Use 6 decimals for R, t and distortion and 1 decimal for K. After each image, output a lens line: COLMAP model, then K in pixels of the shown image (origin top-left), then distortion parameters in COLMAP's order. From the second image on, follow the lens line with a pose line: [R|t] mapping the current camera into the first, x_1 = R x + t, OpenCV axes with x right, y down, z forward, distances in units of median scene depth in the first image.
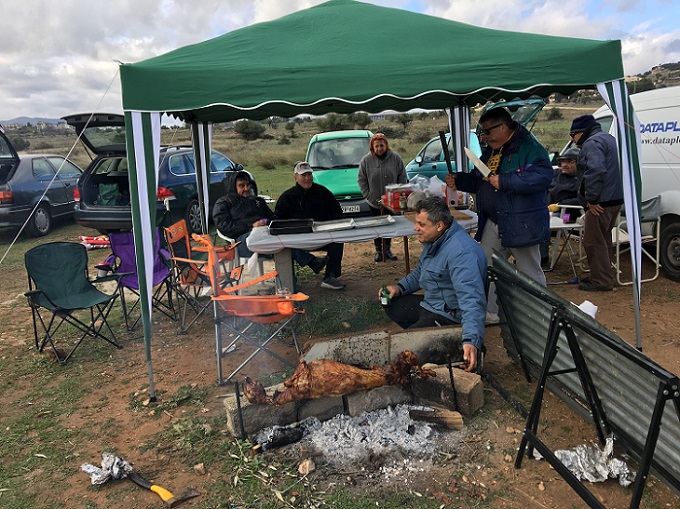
lens RADIAL K [[569.4, 0, 344.4], [0, 569.4, 249.0], [0, 0, 1]] dist [0.120514, -0.187721]
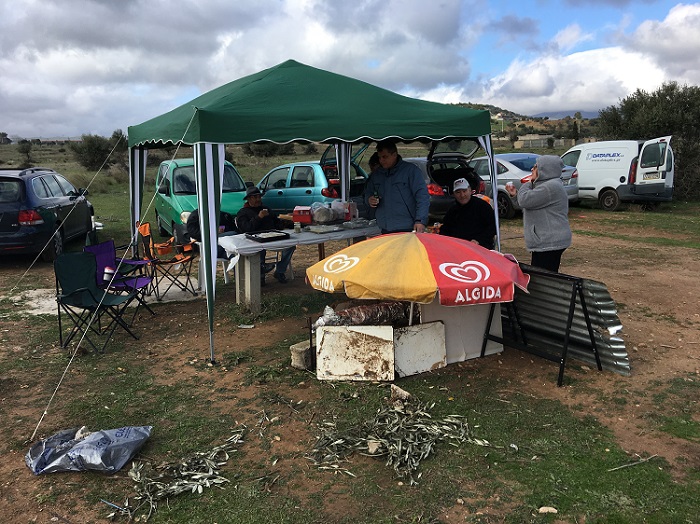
lens RADIAL K [[586.1, 0, 354.5], [0, 586.1, 256.4], [0, 0, 1]] dist [0.120514, -0.187721]
pose [[0.913826, -0.040725, 0.404058, -0.570721], [0.057733, 0.997881, -0.029995, 0.079868], [-0.401981, 0.050737, 0.914241, -0.359783]]
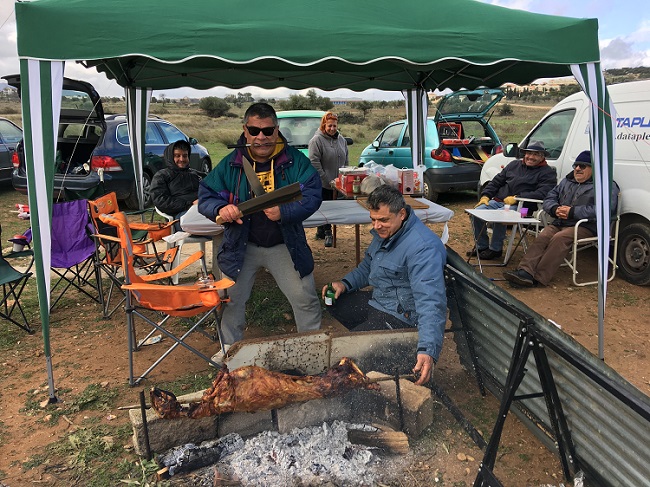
lens RADIAL K [[544.3, 0, 329.2], [0, 544.3, 238.3], [0, 0, 1]] dist [0.120514, -0.187721]
pose [[0.997508, 0.048360, 0.051369, 0.026378], [-0.049285, 0.998642, 0.016905, -0.015647], [-0.050482, -0.019395, 0.998537, 0.165446]]
